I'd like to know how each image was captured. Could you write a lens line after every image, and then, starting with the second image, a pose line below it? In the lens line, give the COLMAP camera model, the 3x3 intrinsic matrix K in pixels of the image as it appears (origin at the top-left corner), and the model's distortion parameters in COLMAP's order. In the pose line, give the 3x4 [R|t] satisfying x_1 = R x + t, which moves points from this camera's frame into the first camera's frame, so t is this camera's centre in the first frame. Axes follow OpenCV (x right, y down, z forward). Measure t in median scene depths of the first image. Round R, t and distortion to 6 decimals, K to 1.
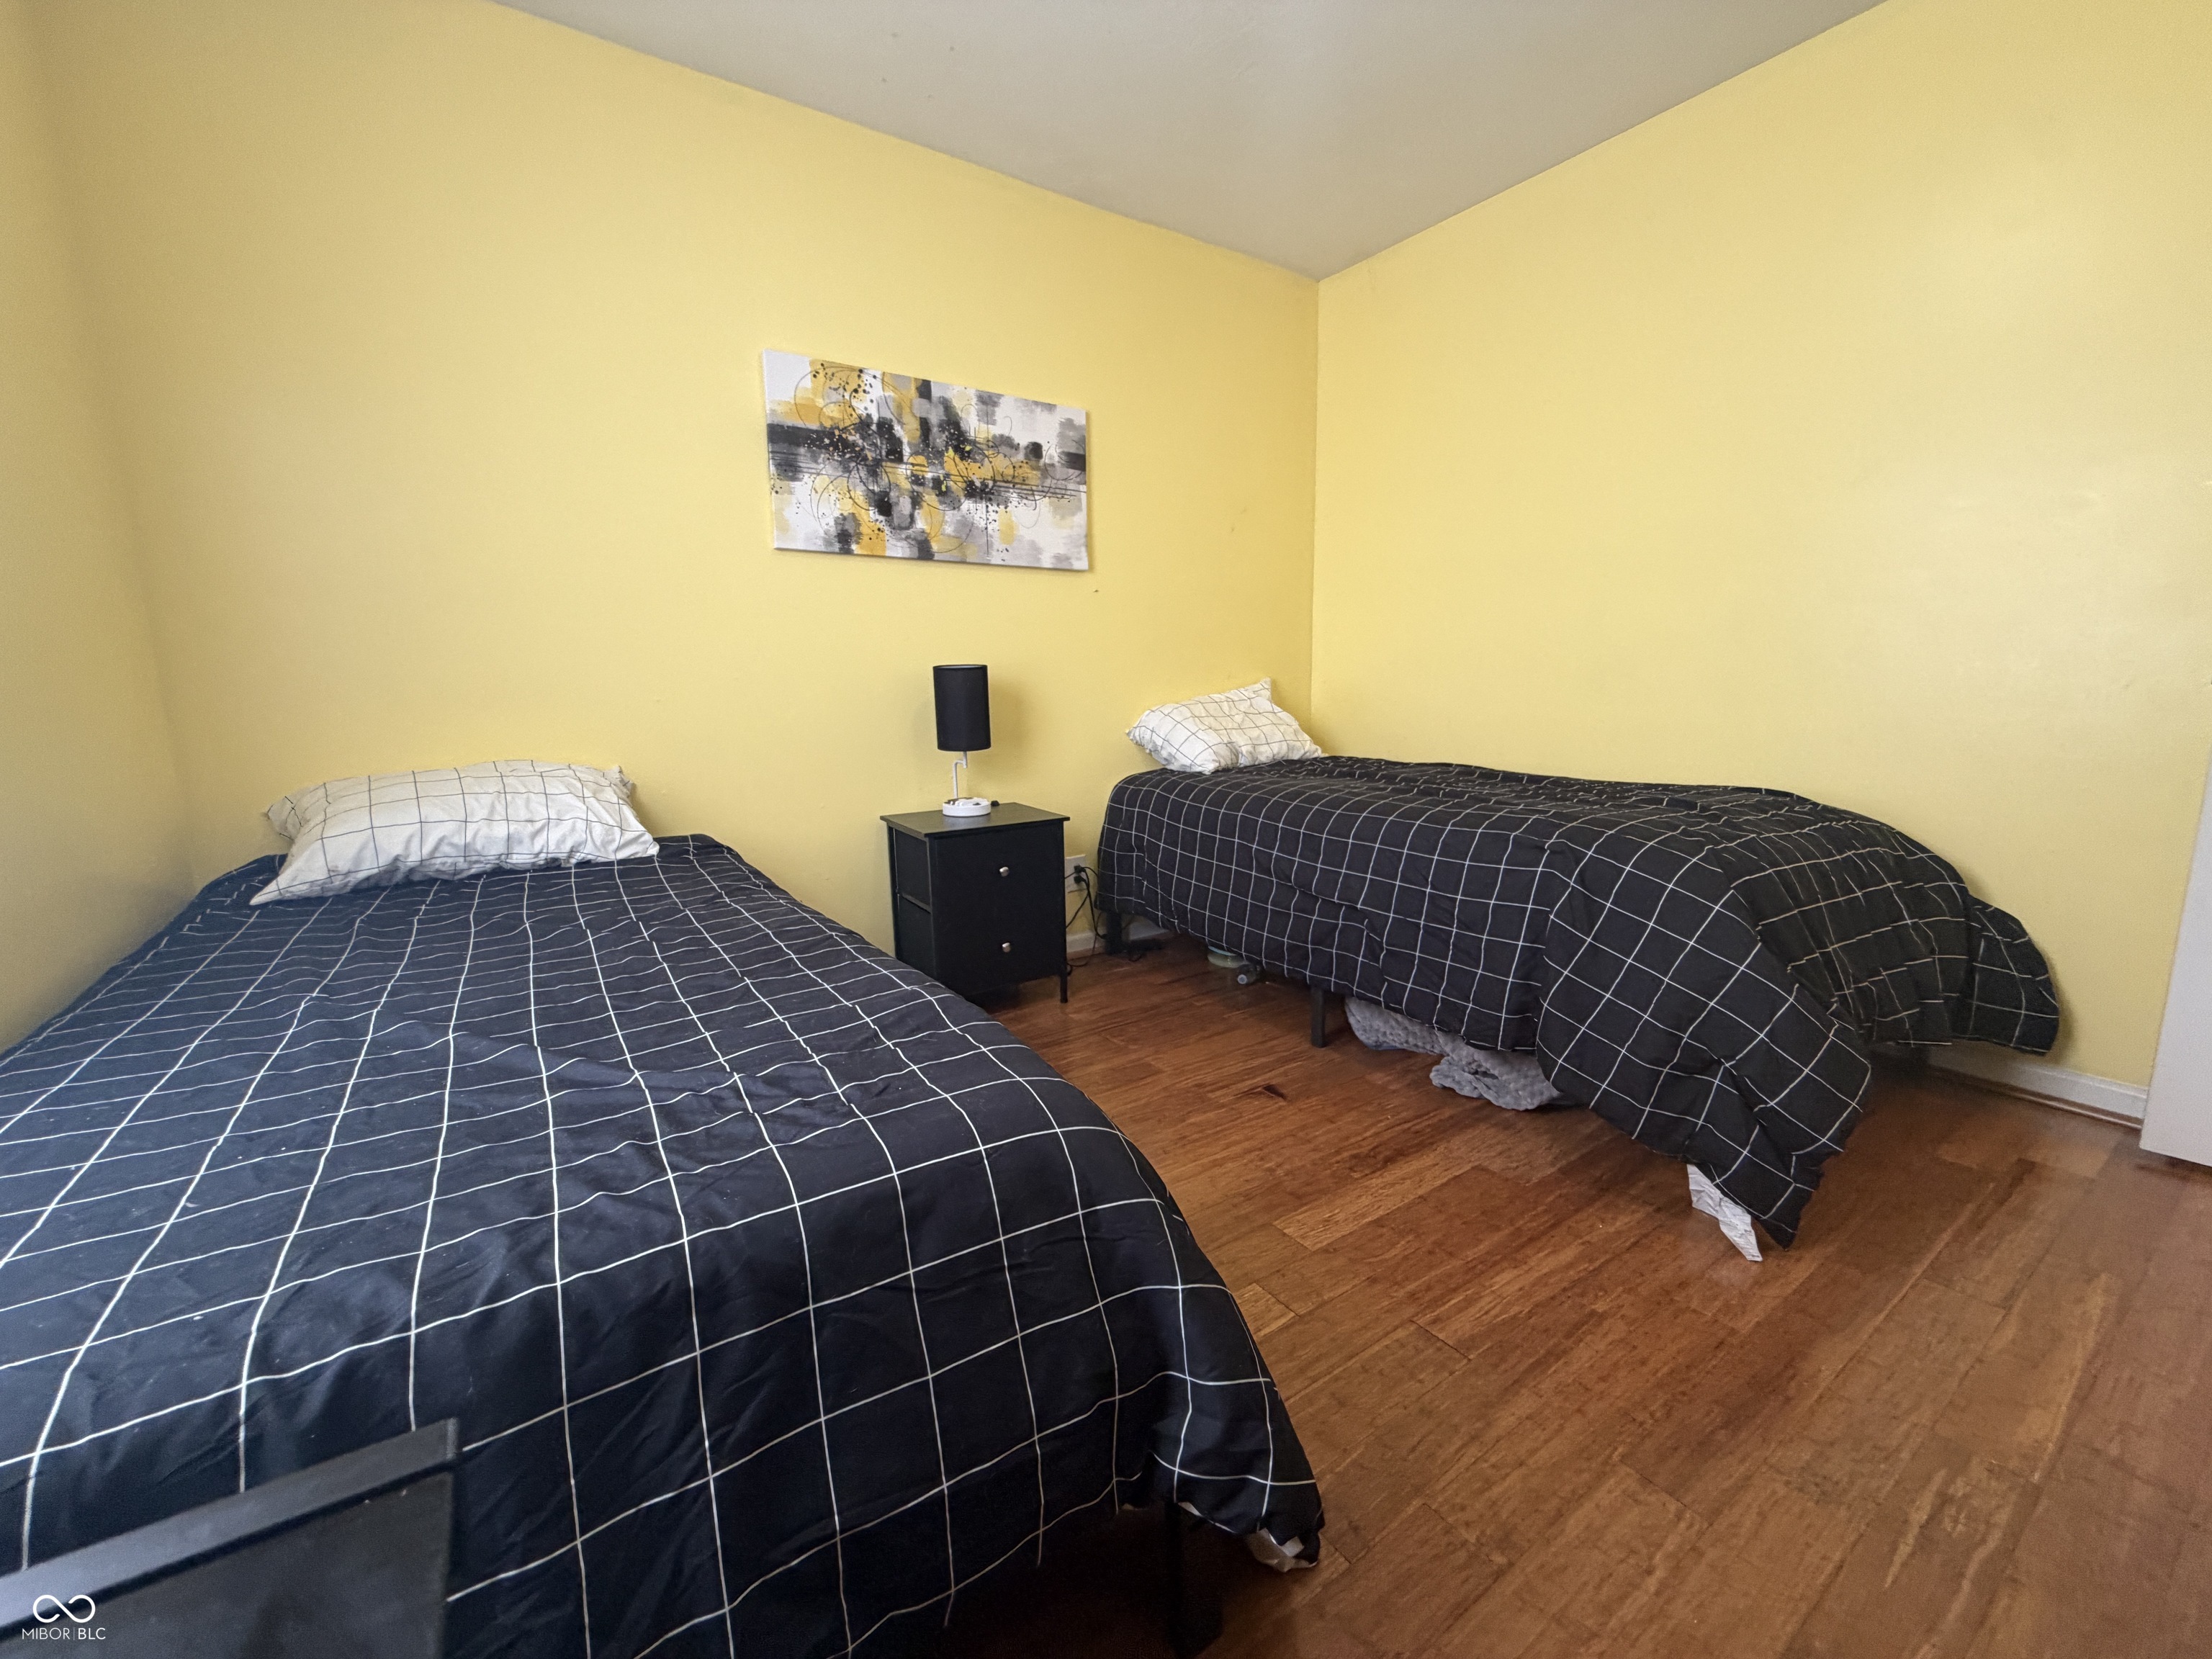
lens RADIAL K [[882.1, 0, 1103.7], [0, 882.1, 829.5], [0, 0, 1]] dist [-0.000172, -0.000252]
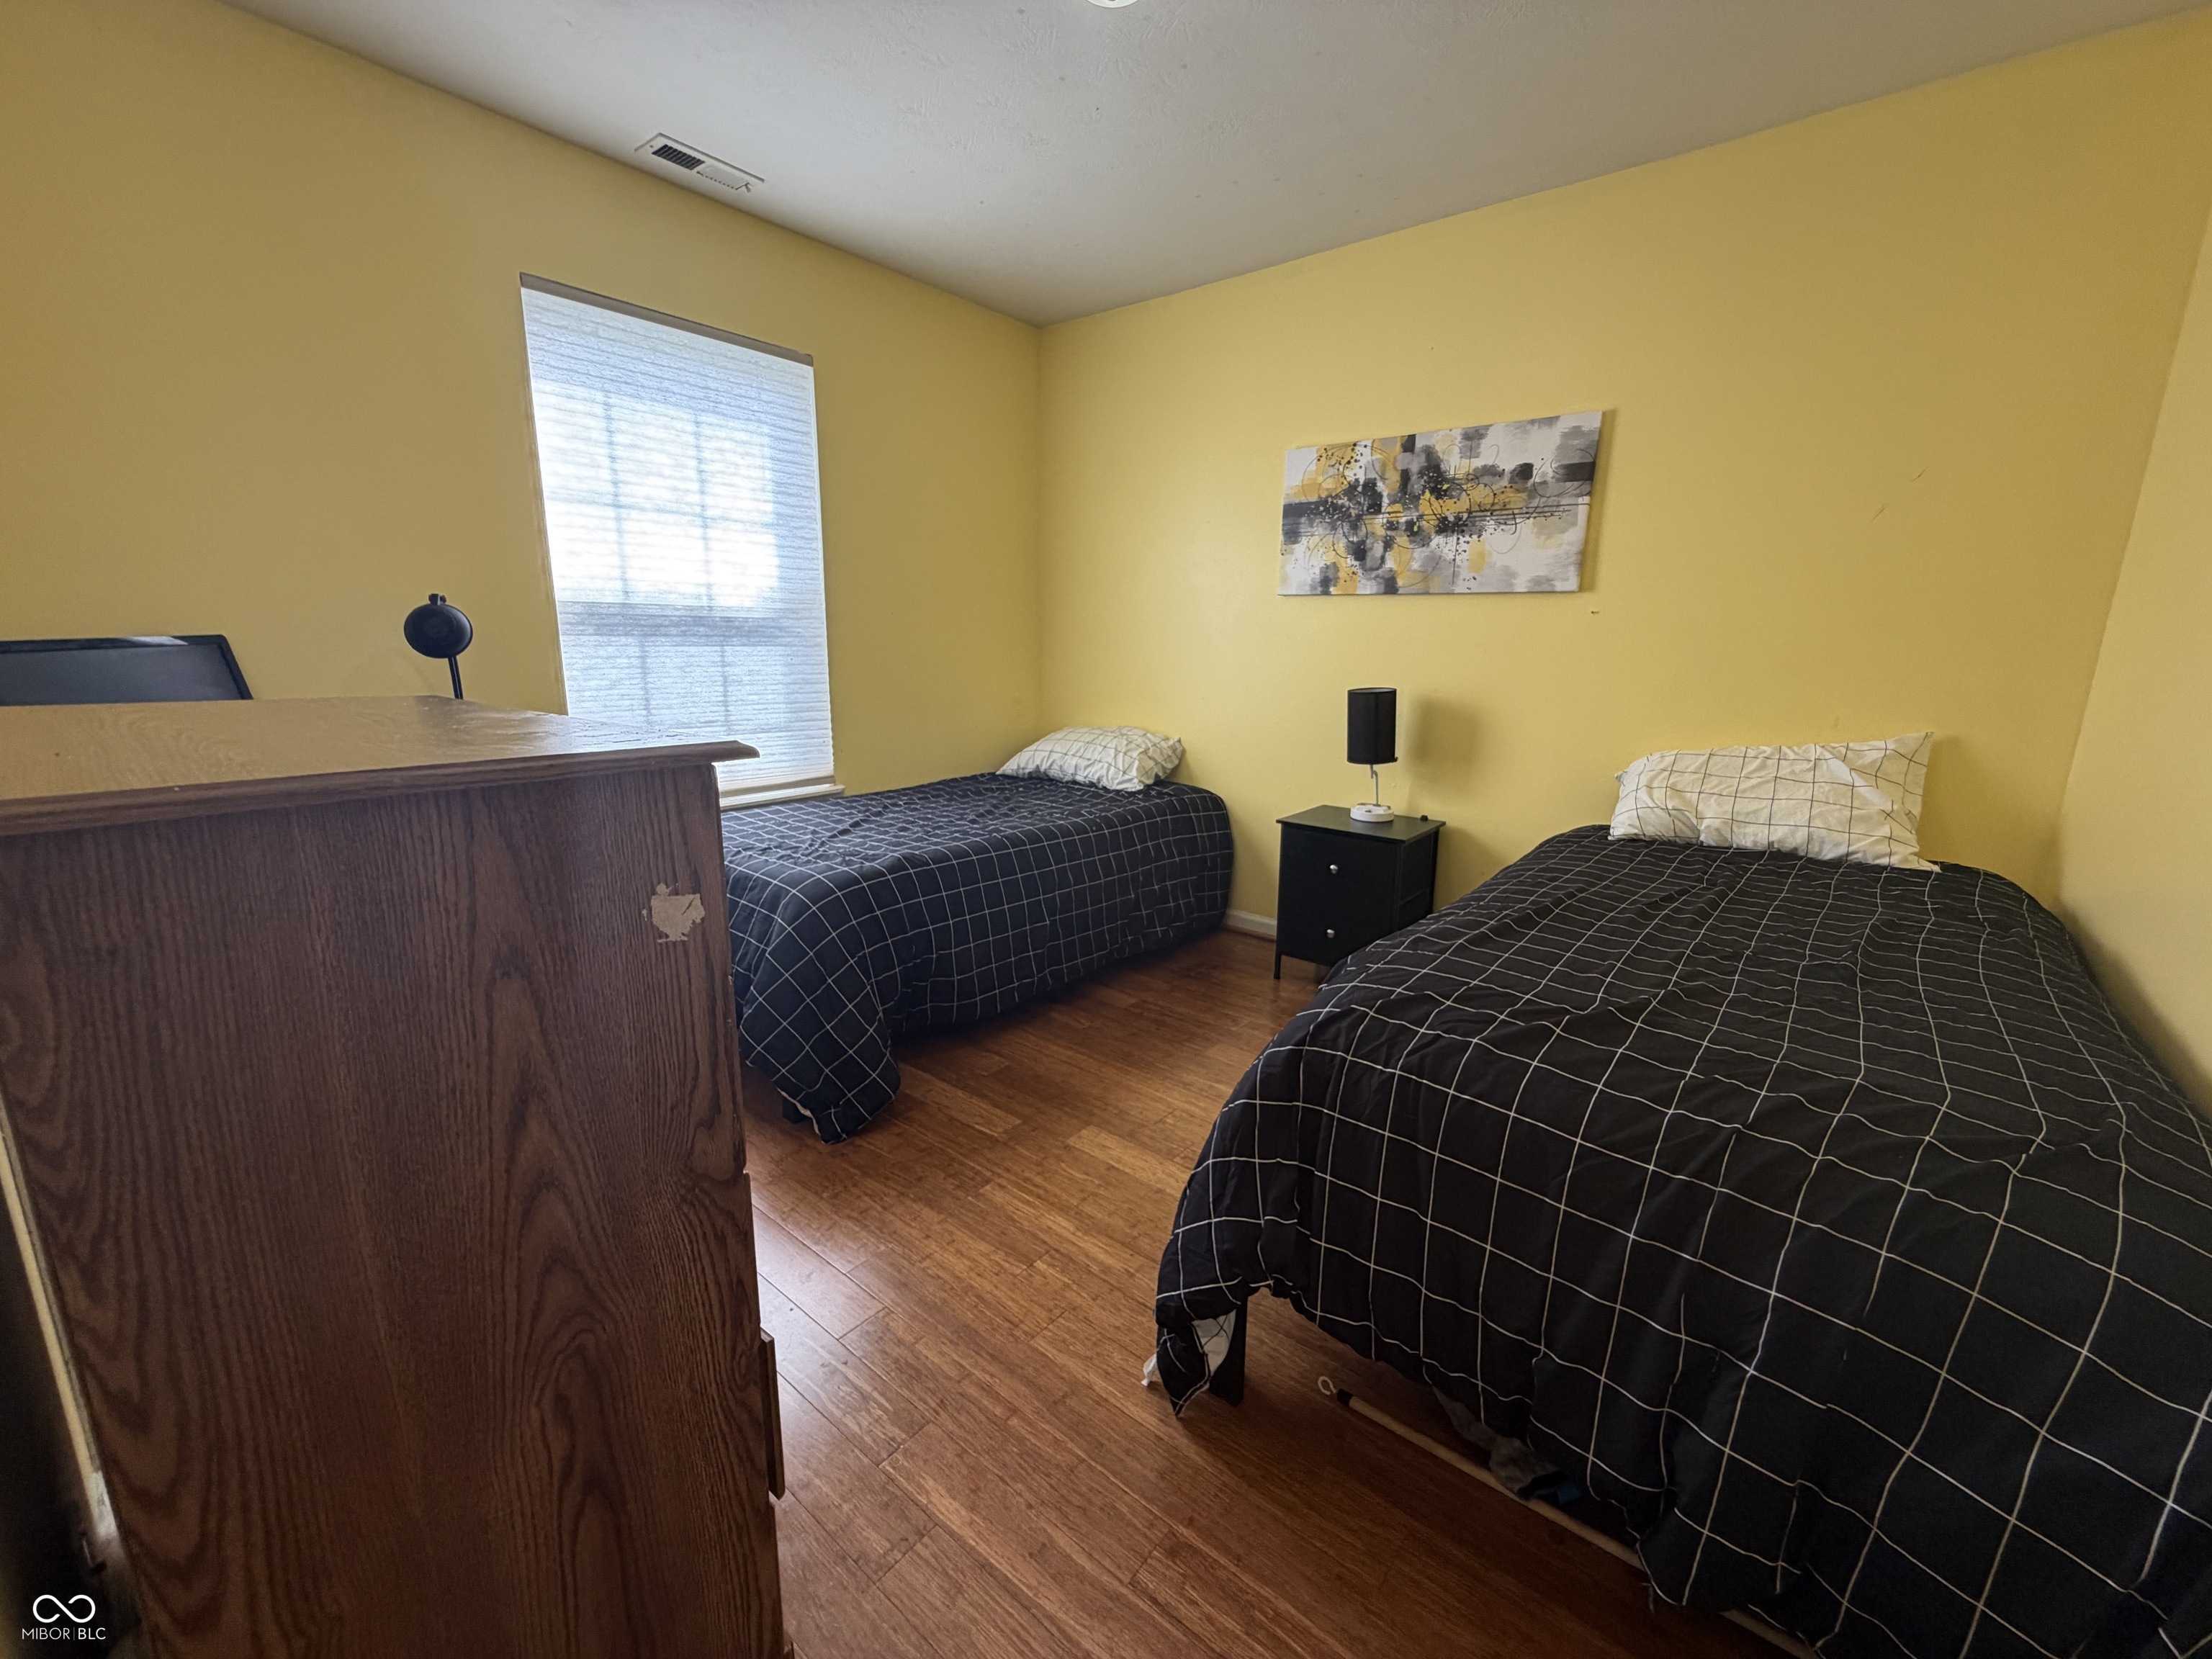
lens RADIAL K [[882.1, 0, 1103.7], [0, 882.1, 829.5], [0, 0, 1]] dist [-0.000172, -0.000252]
pose [[0.290249, 0.224879, -0.930153, 0.826964], [-0.176546, 0.967895, 0.178913, -0.150021], [0.940525, 0.112285, 0.320632, 0.317376]]
